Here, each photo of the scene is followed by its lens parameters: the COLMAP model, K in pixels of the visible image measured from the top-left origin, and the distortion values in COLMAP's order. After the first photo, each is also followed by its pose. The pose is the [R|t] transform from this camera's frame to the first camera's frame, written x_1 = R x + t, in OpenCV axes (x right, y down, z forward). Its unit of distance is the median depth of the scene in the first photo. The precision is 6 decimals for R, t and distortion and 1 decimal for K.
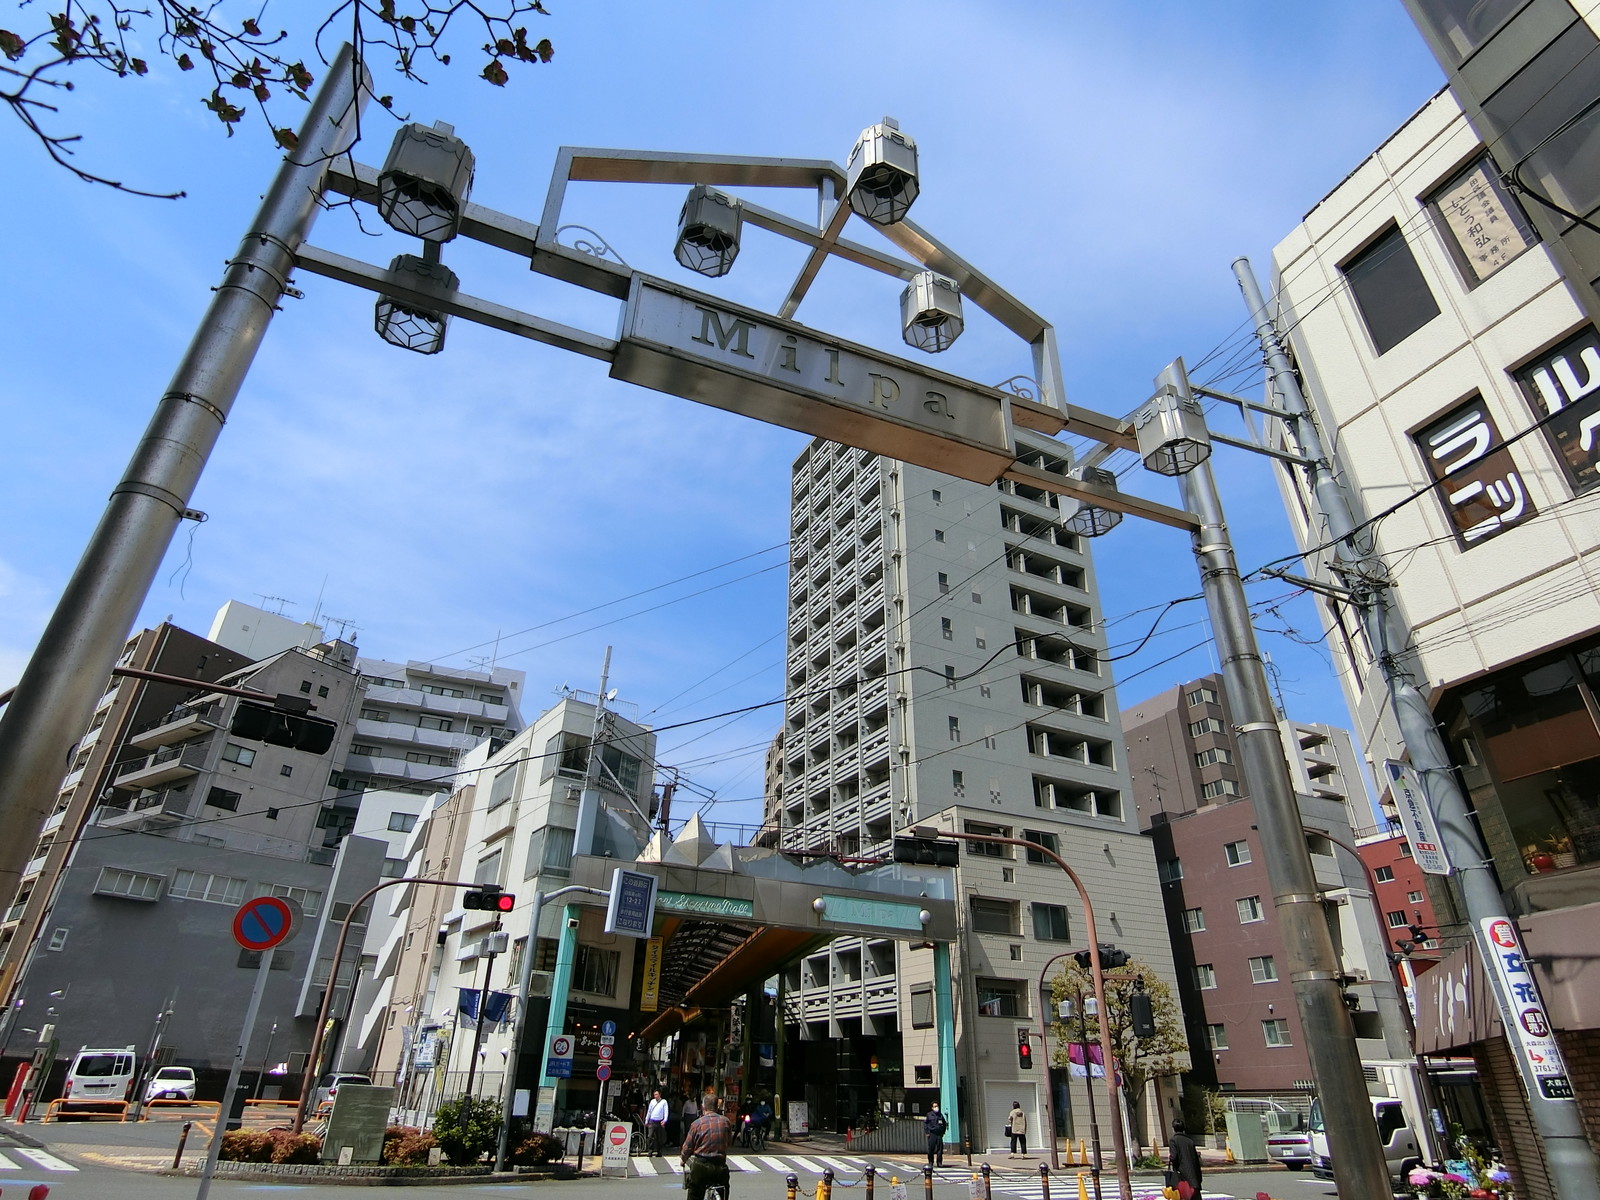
lens RADIAL K [[875.7, 0, 800.0], [0, 875.7, 600.0], [0, 0, 1]] dist [-0.003676, -0.024254]
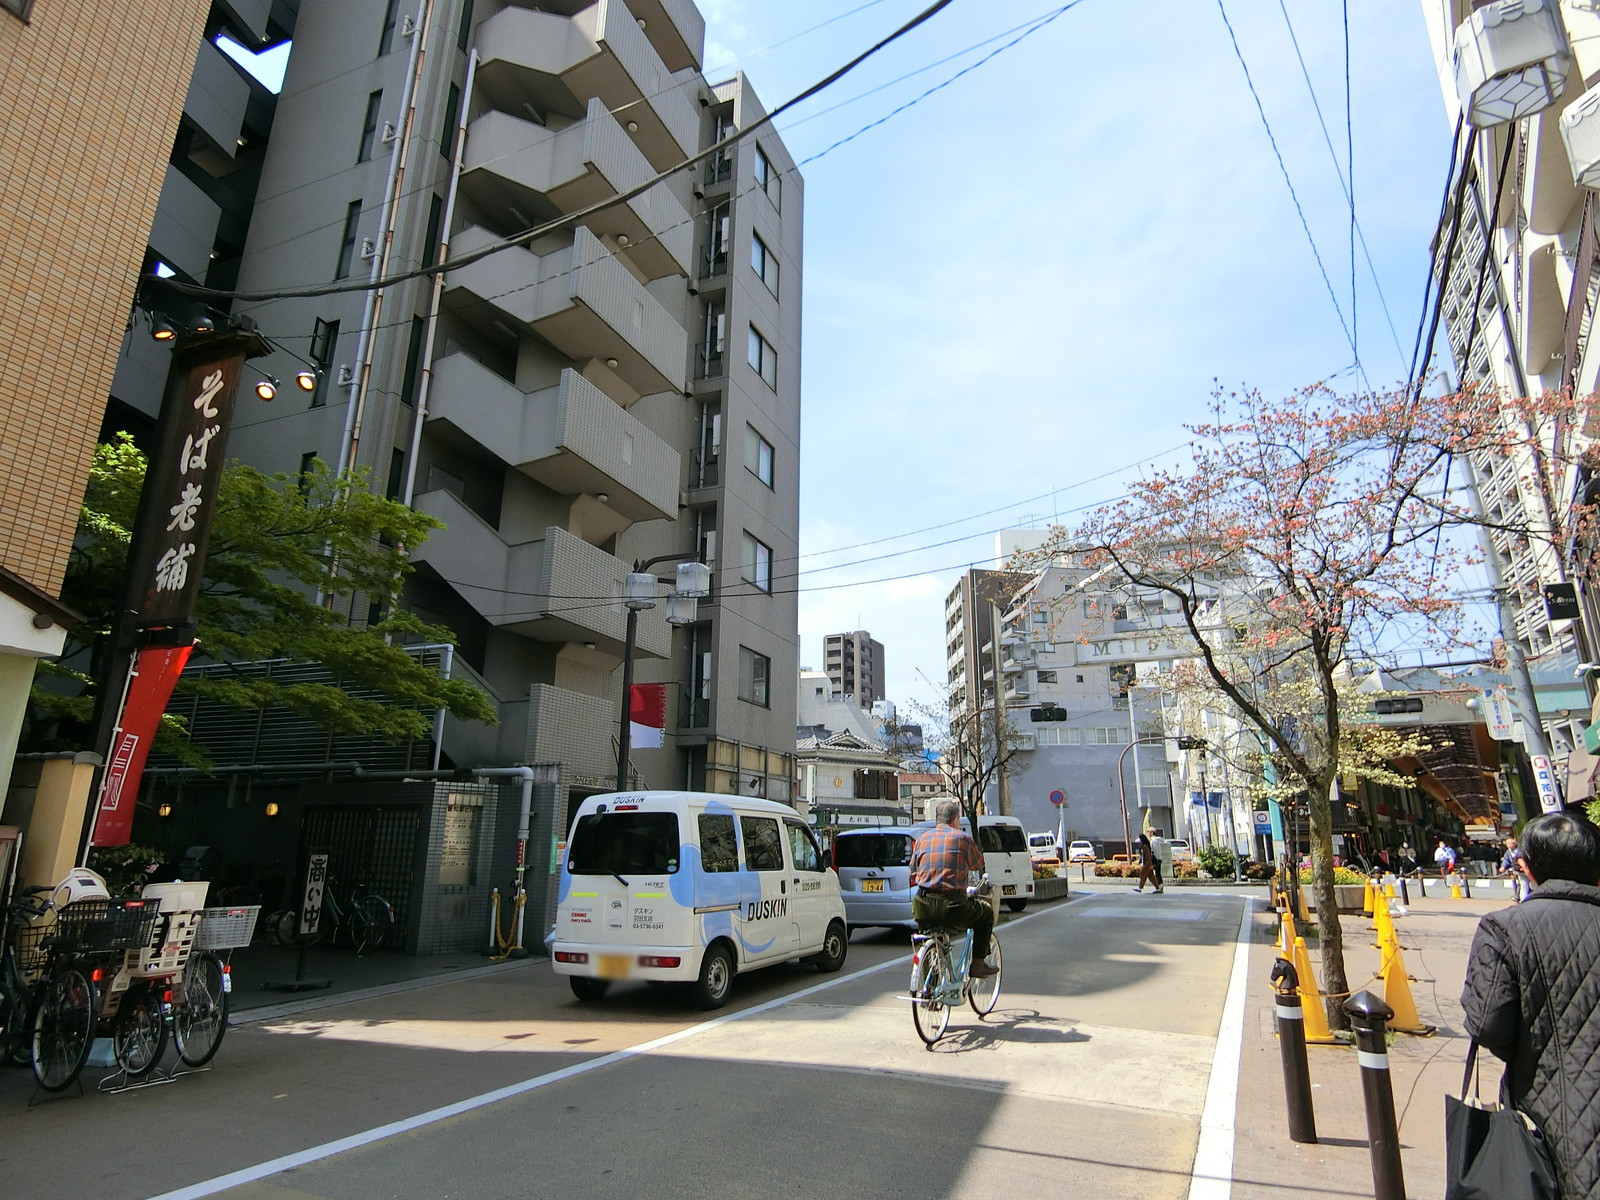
lens RADIAL K [[875.7, 0, 800.0], [0, 875.7, 600.0], [0, 0, 1]] dist [-0.003676, -0.024254]
pose [[0.634352, -0.227454, -0.738825, 0.446159], [0.389639, 0.919529, 0.051457, -0.284919], [0.667667, -0.320517, 0.671930, -0.544442]]
